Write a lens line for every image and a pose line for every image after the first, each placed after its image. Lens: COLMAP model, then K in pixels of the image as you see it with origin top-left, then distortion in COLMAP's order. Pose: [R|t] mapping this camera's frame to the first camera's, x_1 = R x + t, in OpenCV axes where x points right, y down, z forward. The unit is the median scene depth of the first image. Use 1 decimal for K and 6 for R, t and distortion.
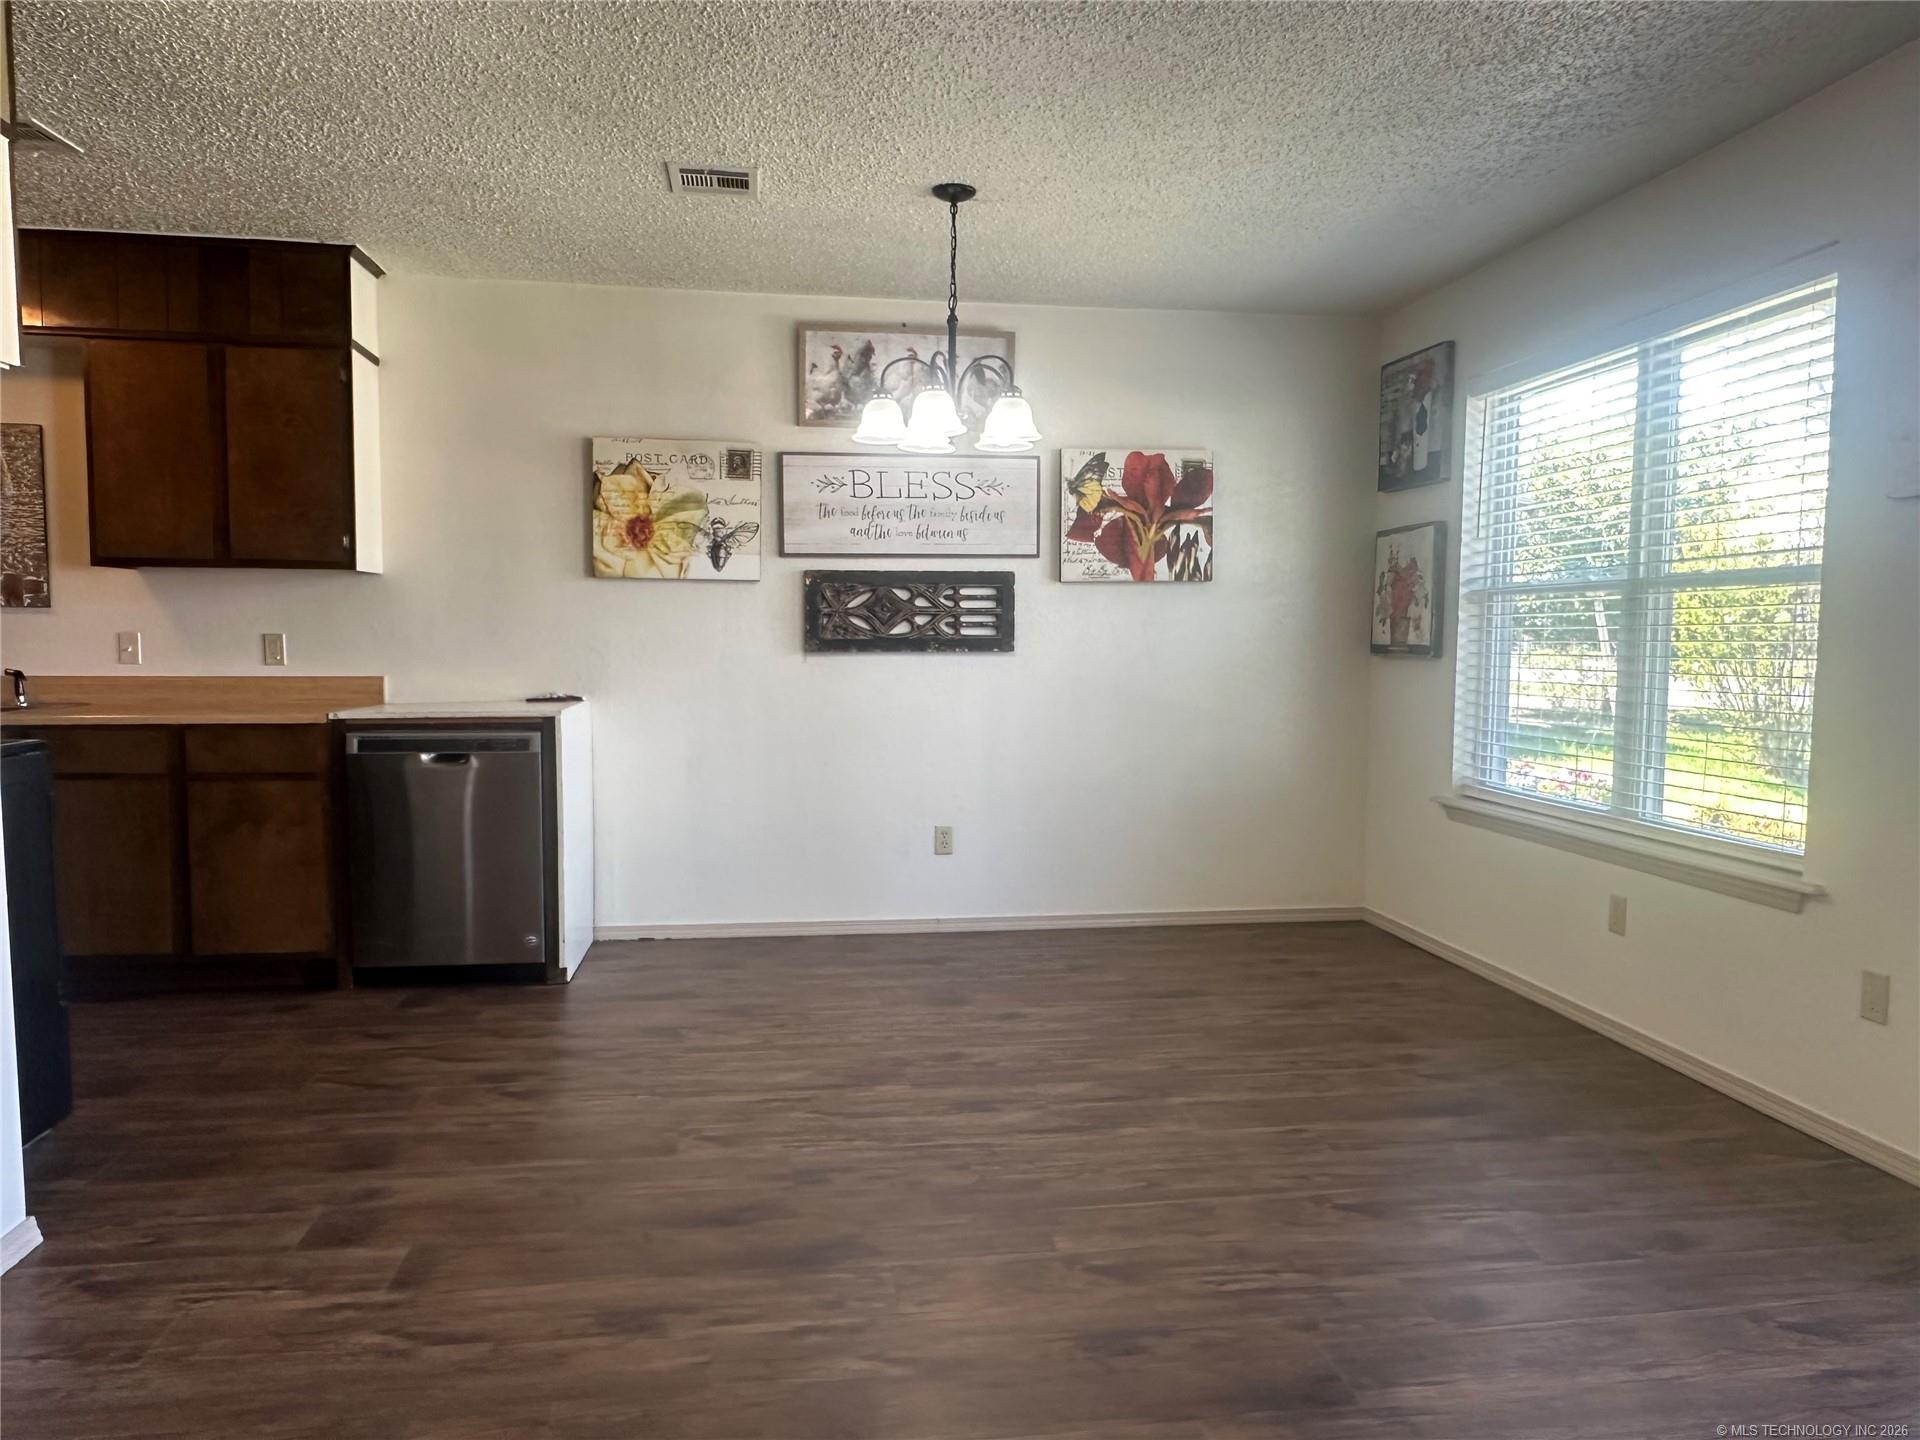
lens RADIAL K [[1268.1, 0, 957.5], [0, 1268.1, 721.1], [0, 0, 1]] dist [0.000174, -0.002624]
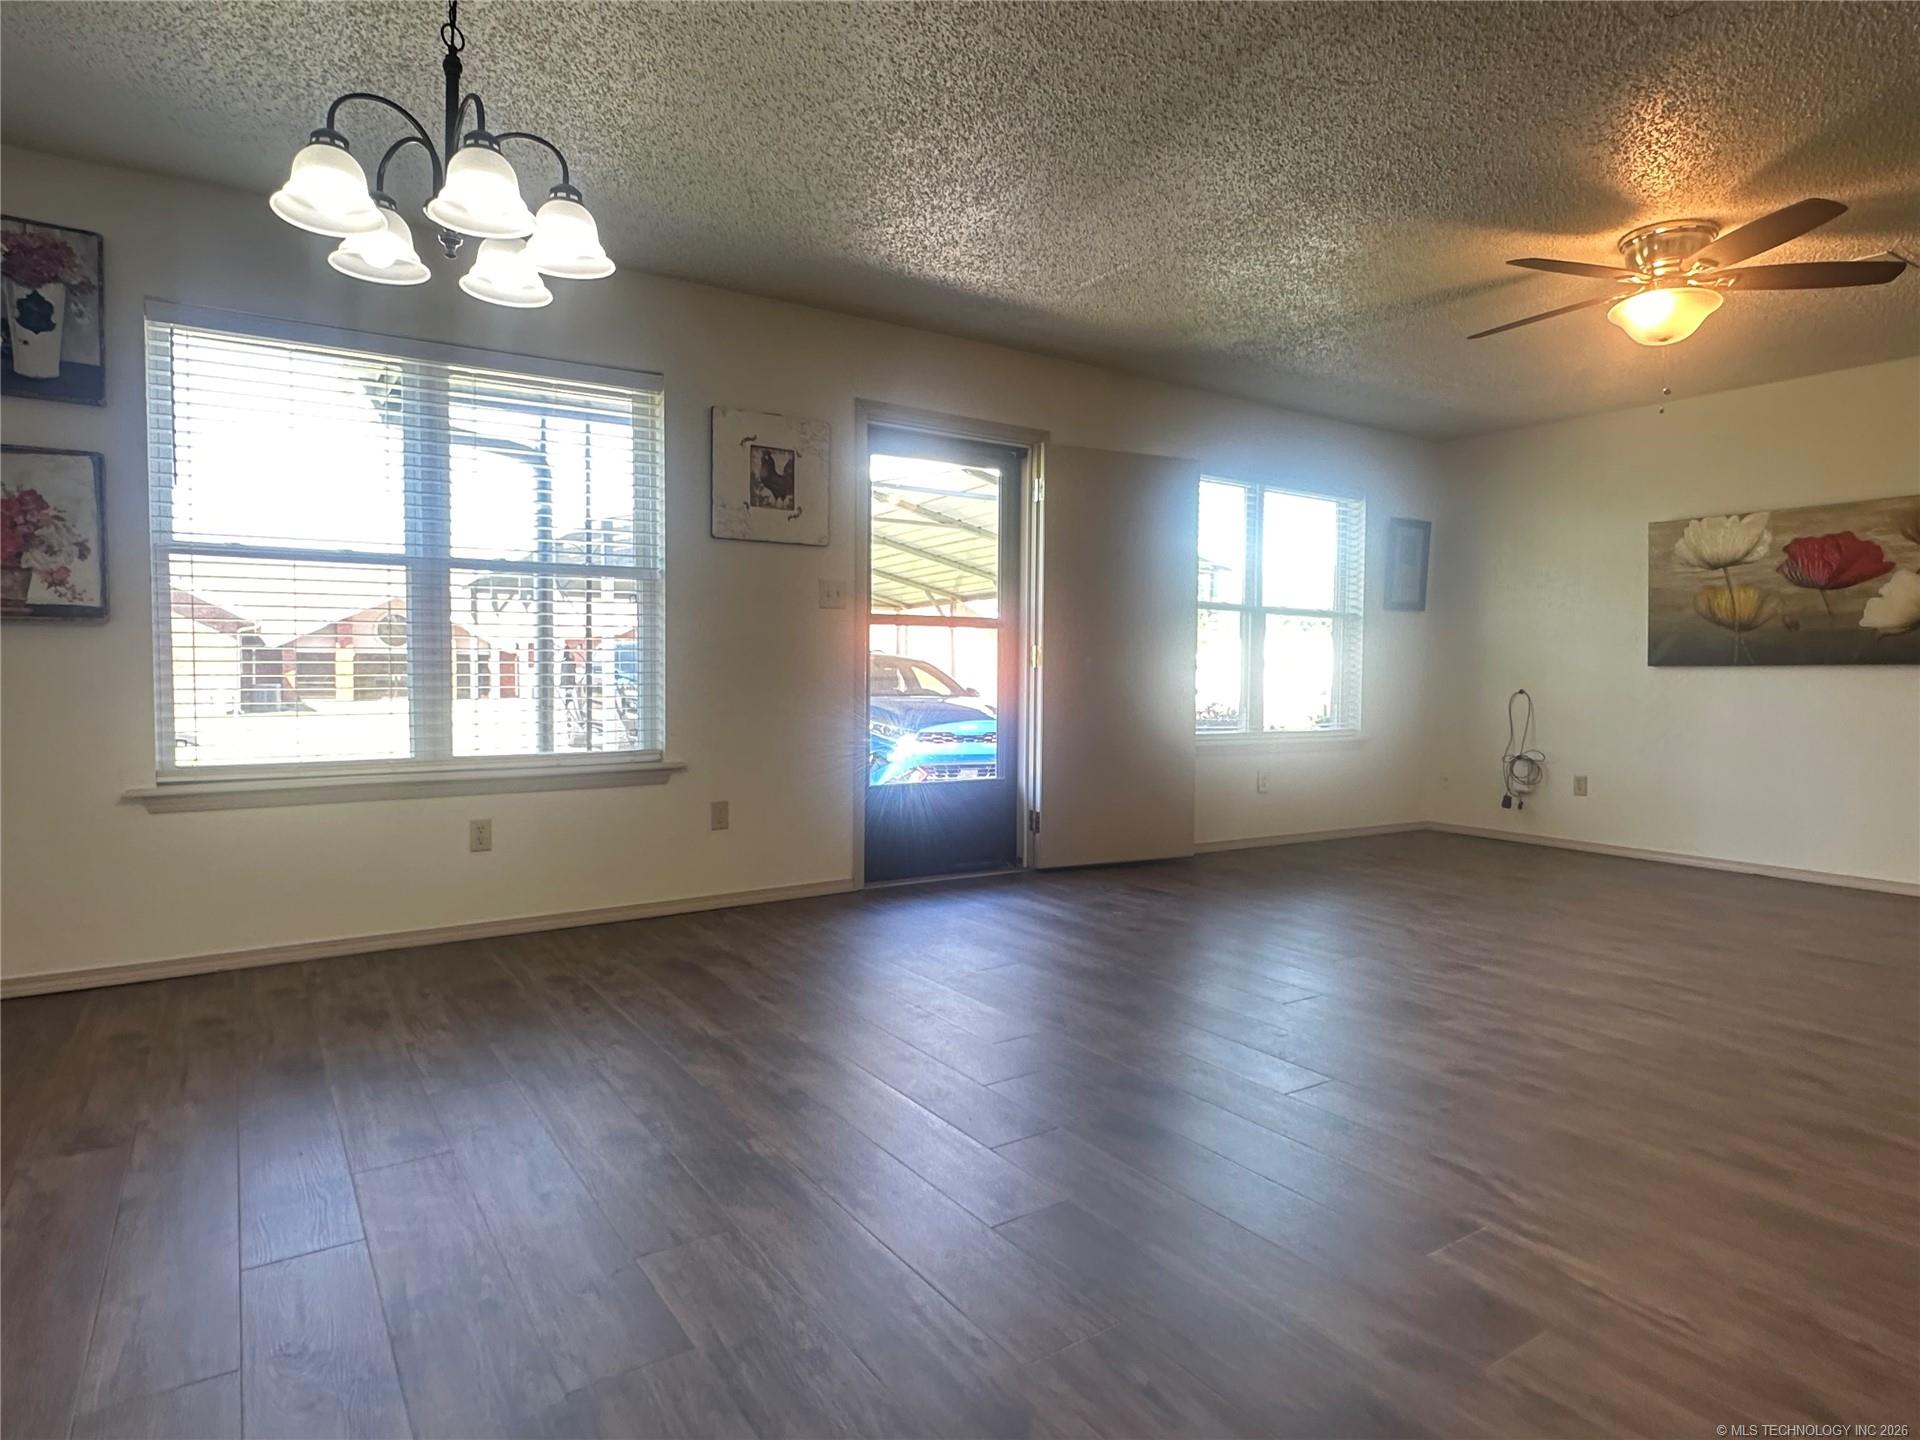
lens RADIAL K [[1090.6, 0, 961.4], [0, 1090.6, 716.3], [0, 0, 1]] dist [-0.004658, -0.001107]
pose [[-0.429405, -0.042202, 0.902125, -0.760032], [0.056528, 0.995693, 0.073486, -0.015443], [-0.901341, 0.082550, -0.425170, 1.259292]]
